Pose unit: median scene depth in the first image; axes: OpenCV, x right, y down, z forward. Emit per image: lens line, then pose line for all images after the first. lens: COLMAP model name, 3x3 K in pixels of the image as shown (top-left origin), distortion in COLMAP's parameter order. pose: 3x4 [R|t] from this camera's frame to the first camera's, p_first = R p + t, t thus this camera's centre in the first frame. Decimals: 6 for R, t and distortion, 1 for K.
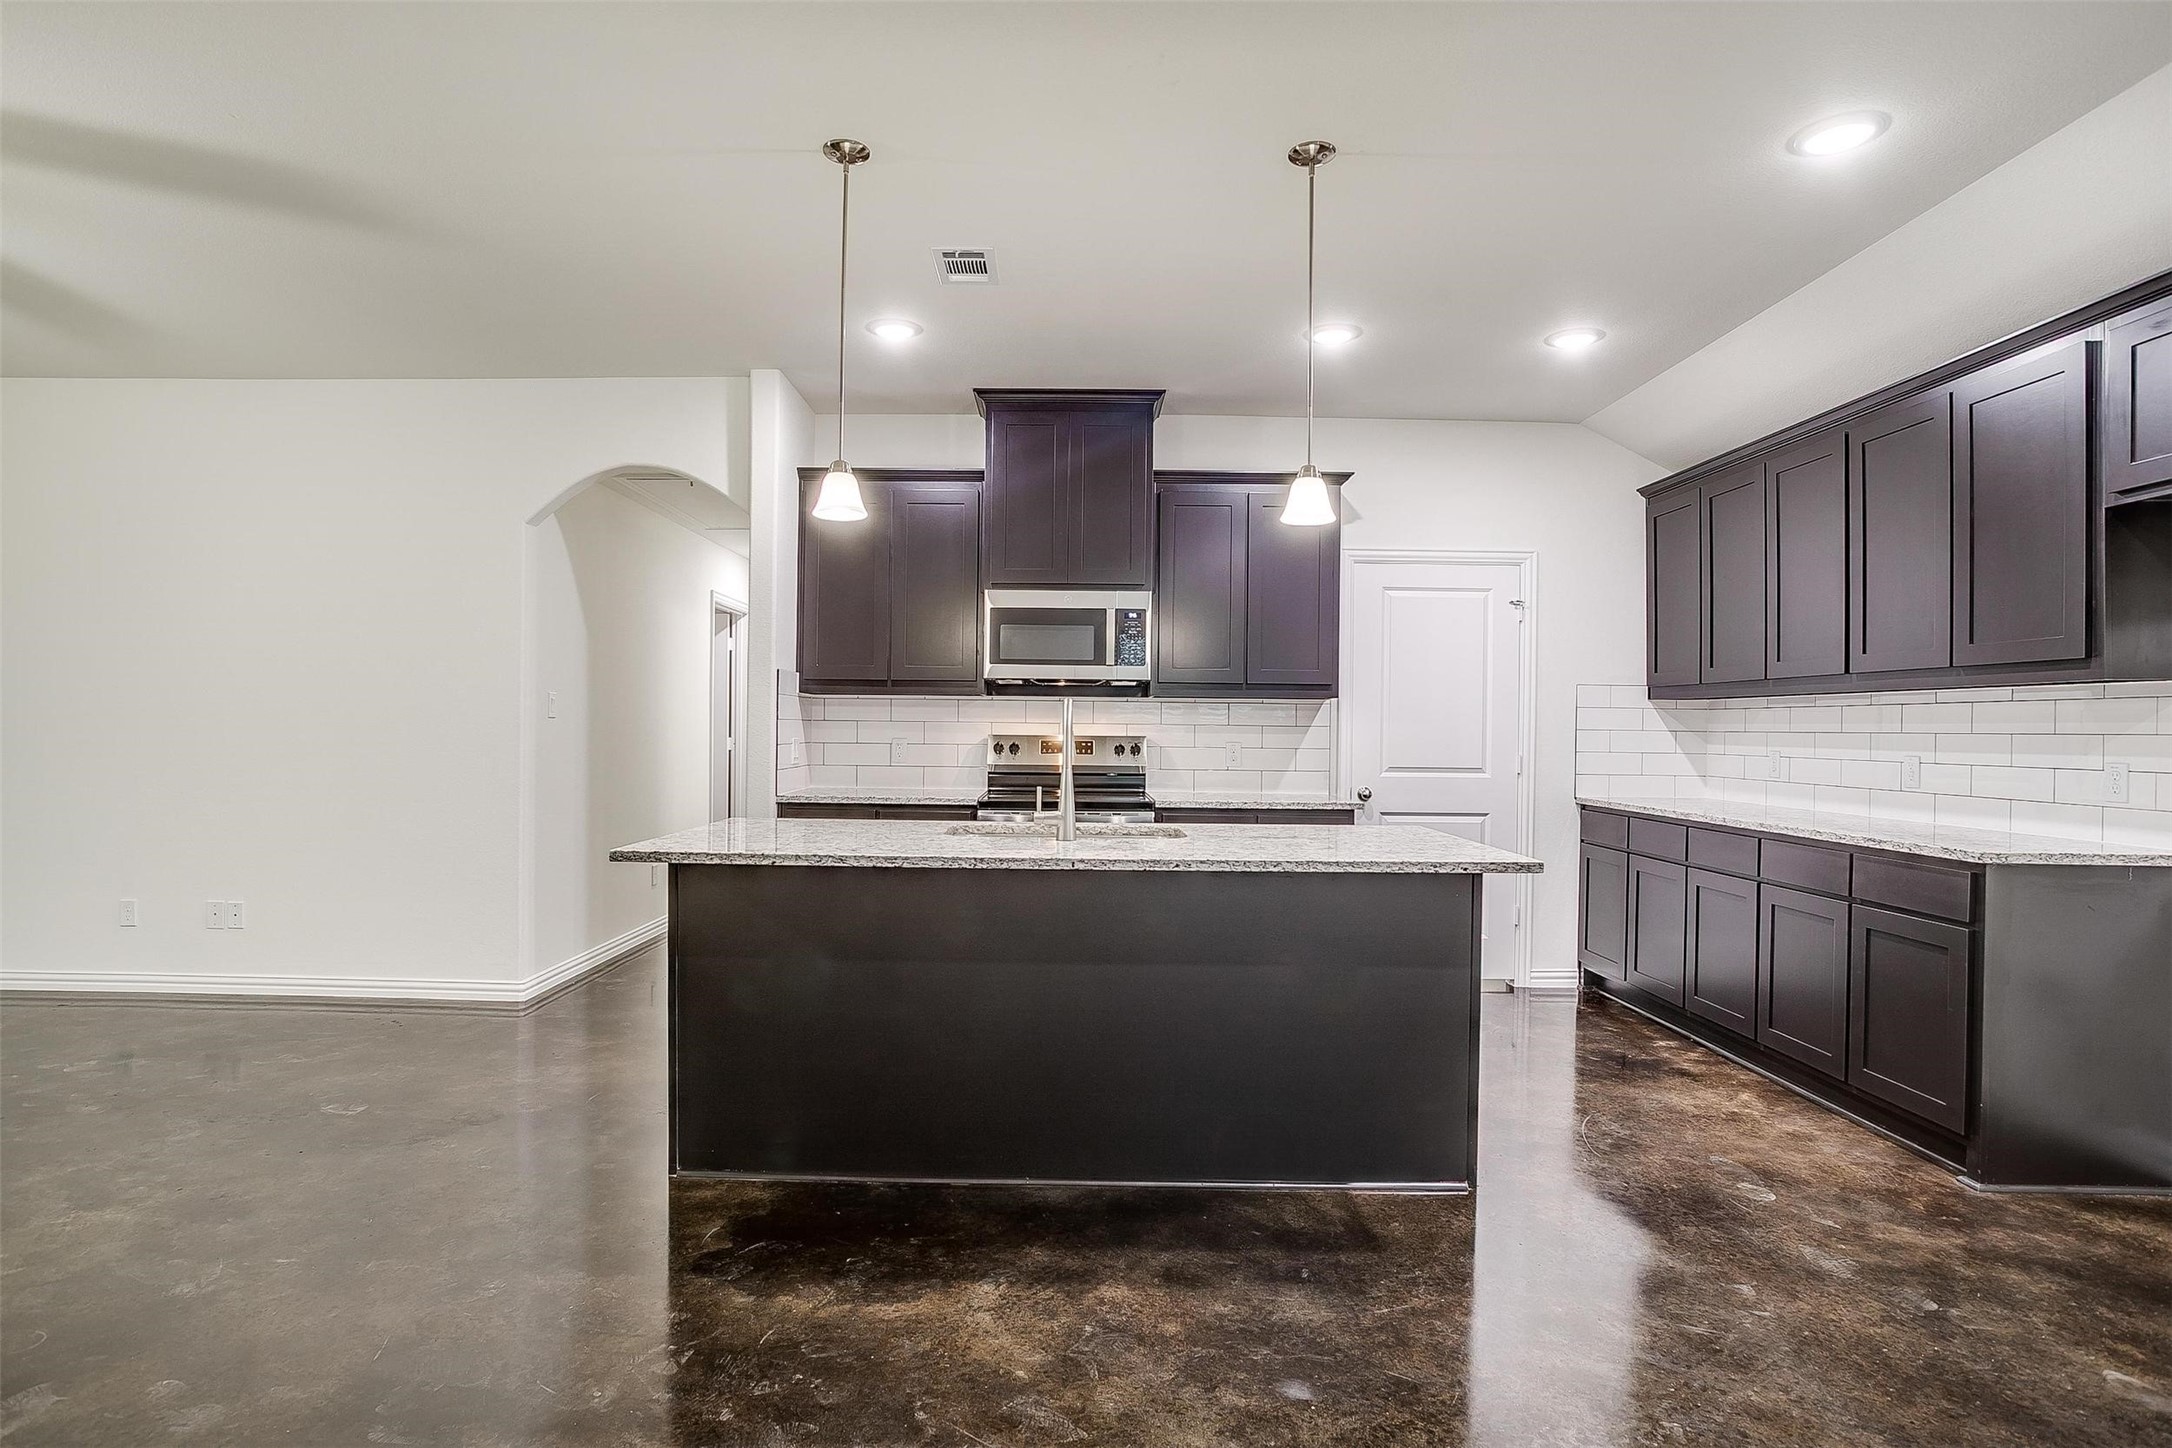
lens RADIAL K [[1124.8, 0, 1052.3], [0, 1124.8, 735.2], [0, 0, 1]] dist [-0.056120, 0.030913]
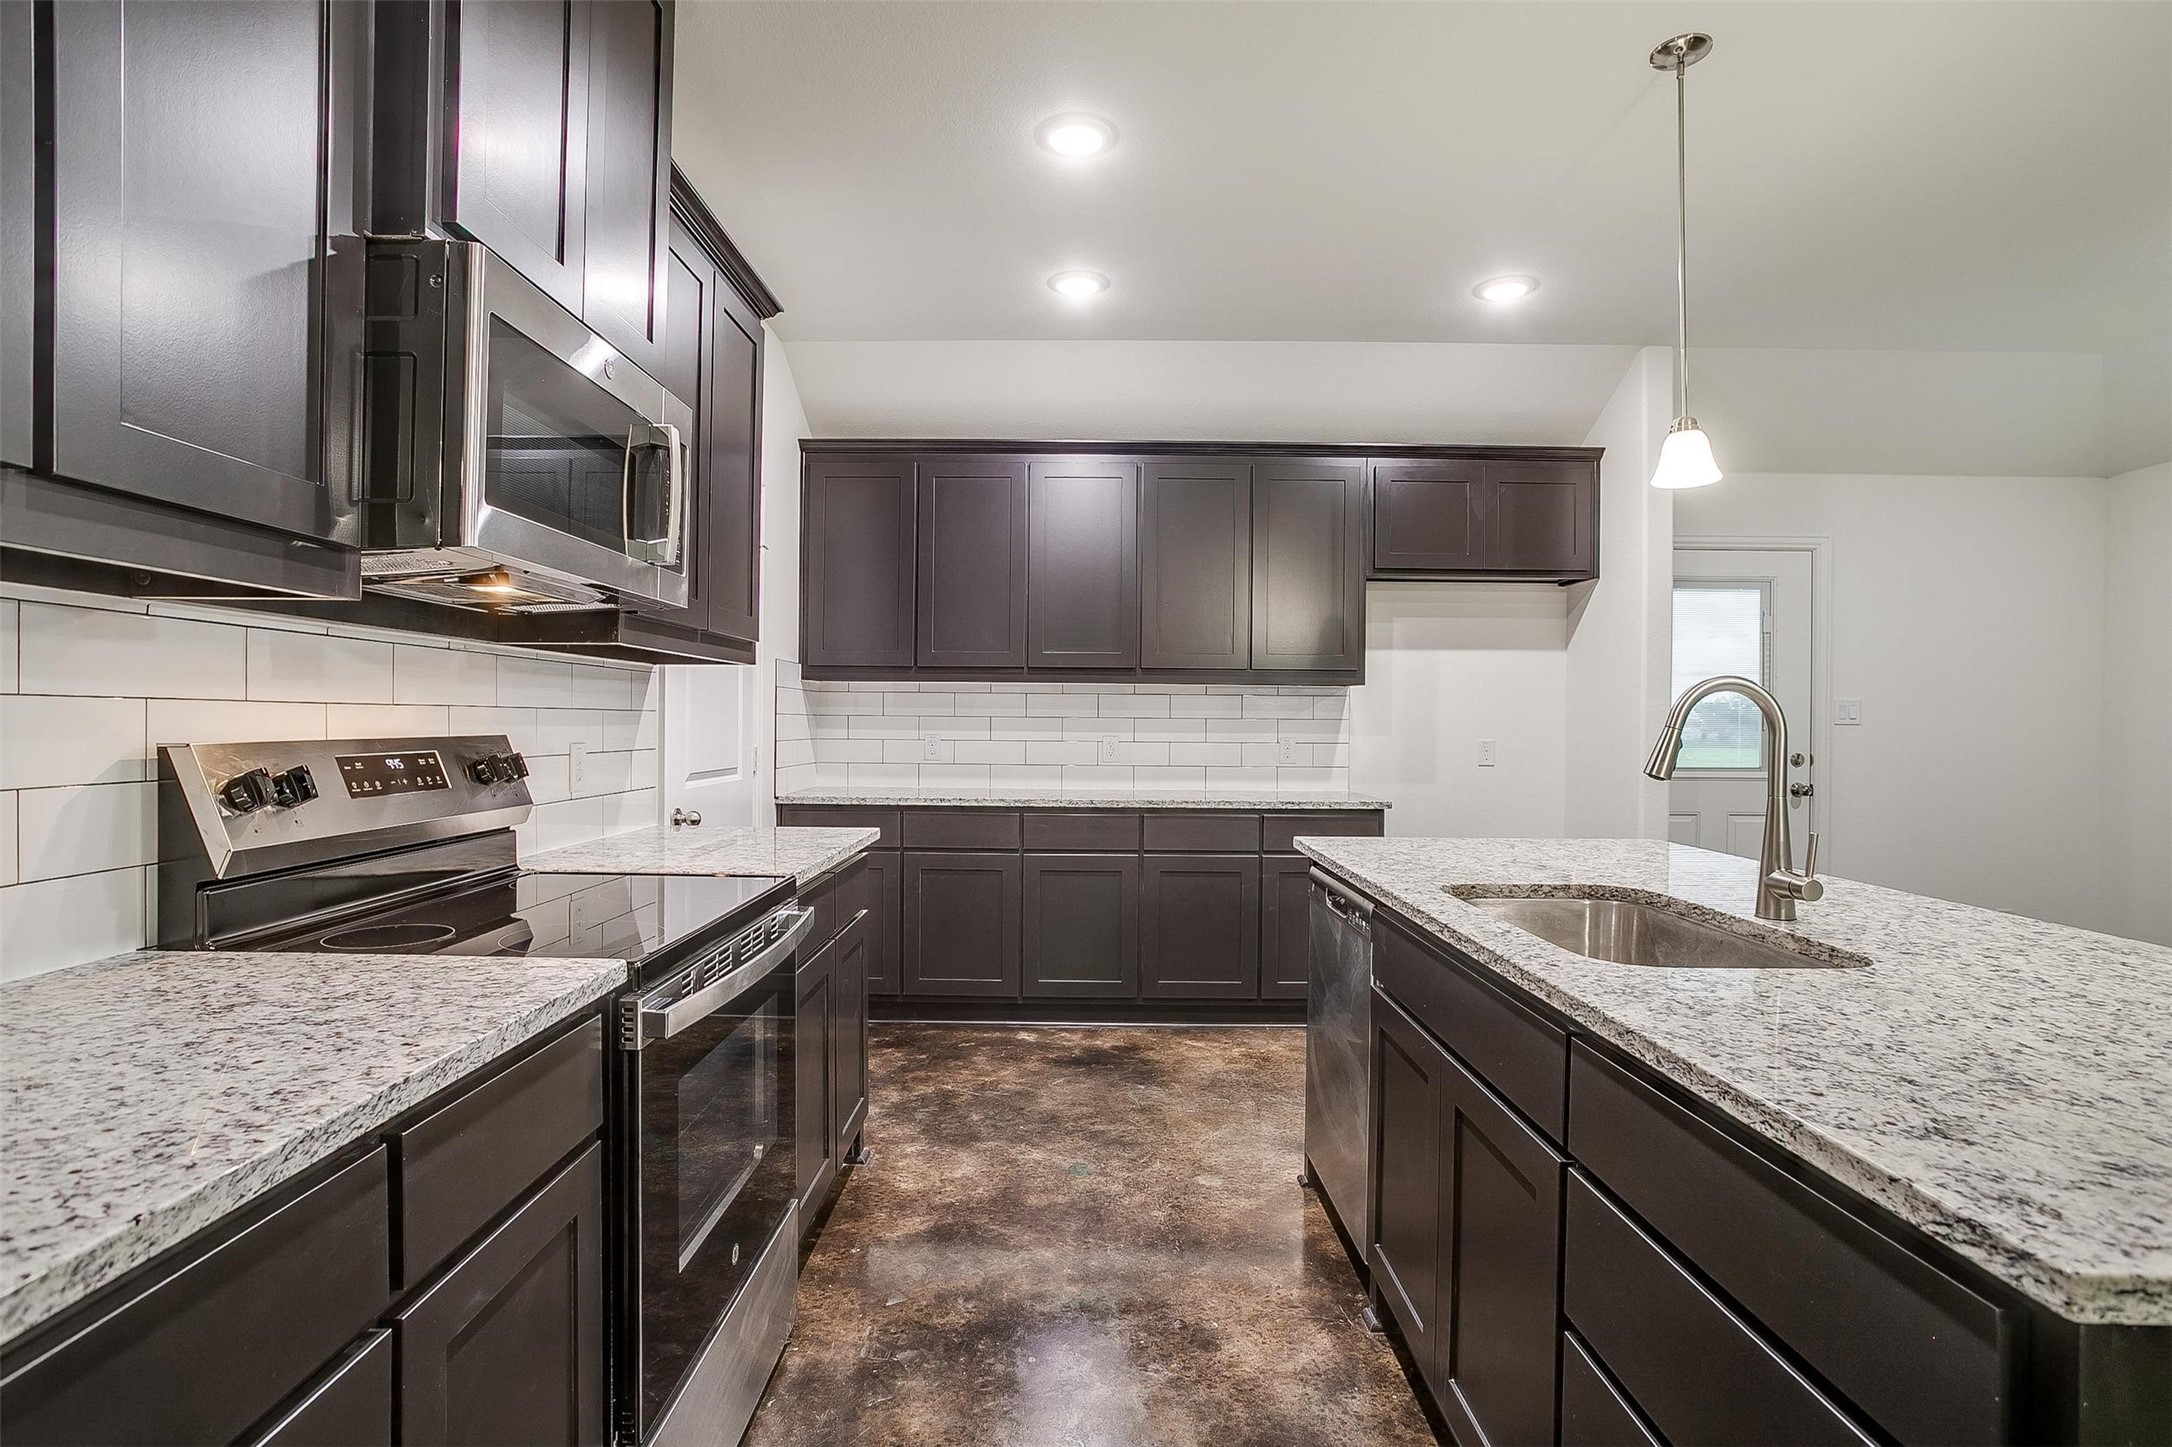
lens RADIAL K [[1050.3, 0, 1076.6], [0, 1050.3, 721.3], [0, 0, 1]] dist [-0.060422, 0.032101]
pose [[-0.006080, -0.012124, 0.999908, -0.517051], [-0.001335, 0.999926, 0.012116, -0.015674], [-0.999981, -0.001261, -0.006096, 1.354560]]
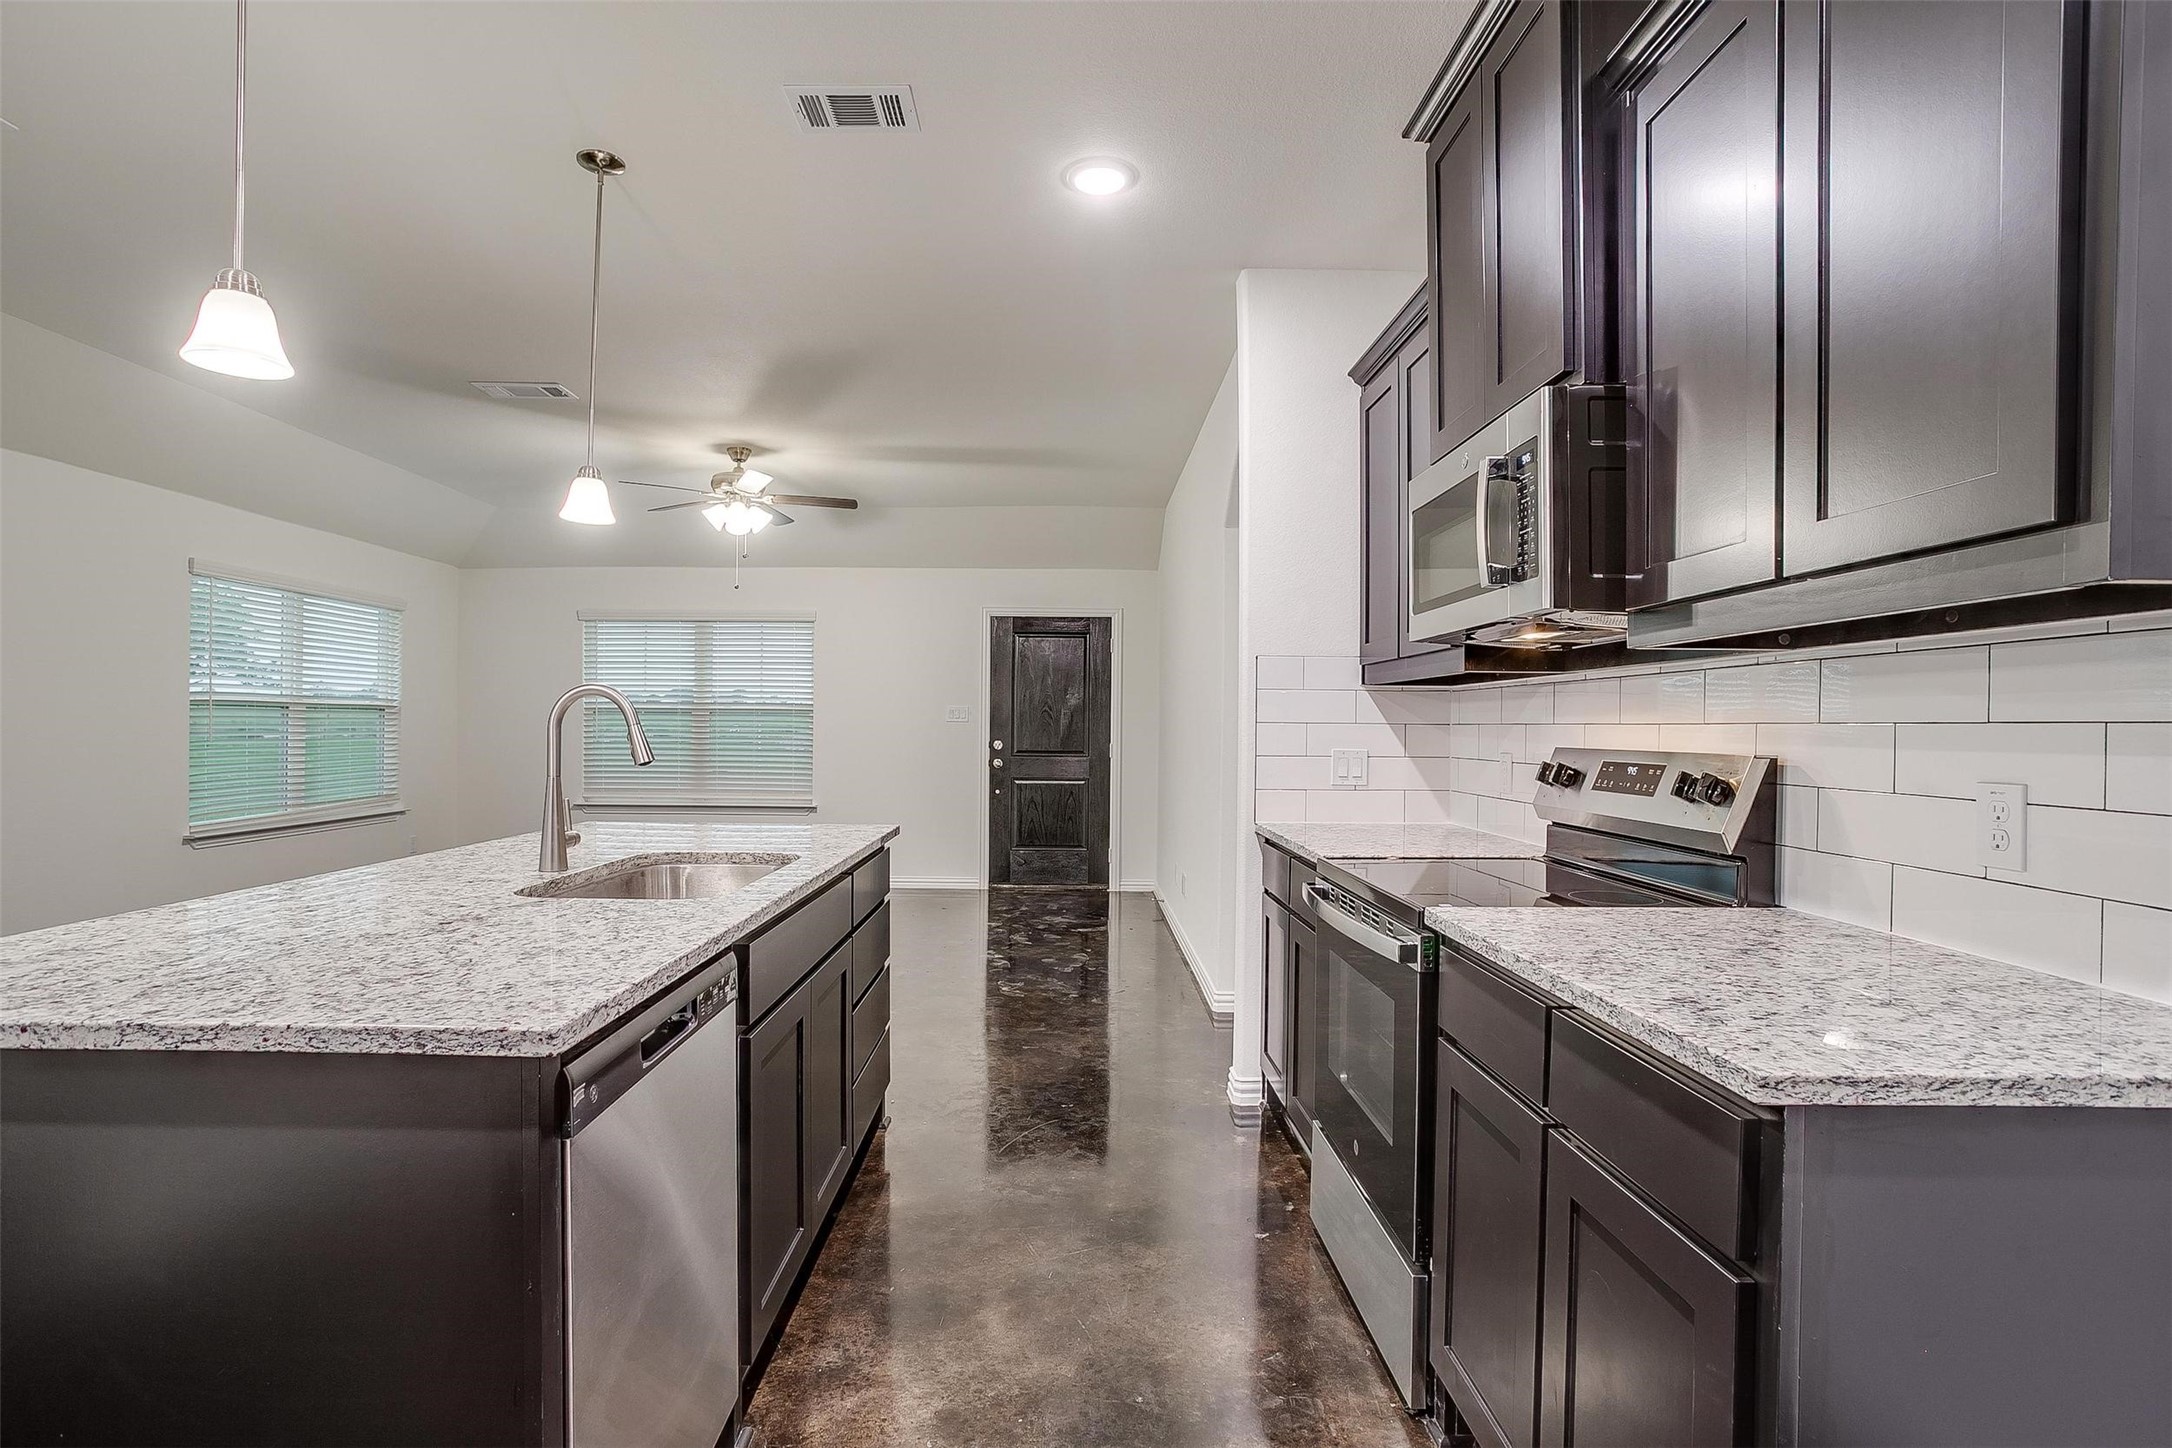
lens RADIAL K [[1062.2, 0, 1065.8], [0, 1062.2, 728.8], [0, 0, 1]] dist [-0.062964, 0.036123]
pose [[0.018423, -0.008842, -0.999791, 0.719060], [-0.015588, 0.999837, -0.009129, -0.002052], [0.999709, 0.015753, 0.018282, 1.317499]]
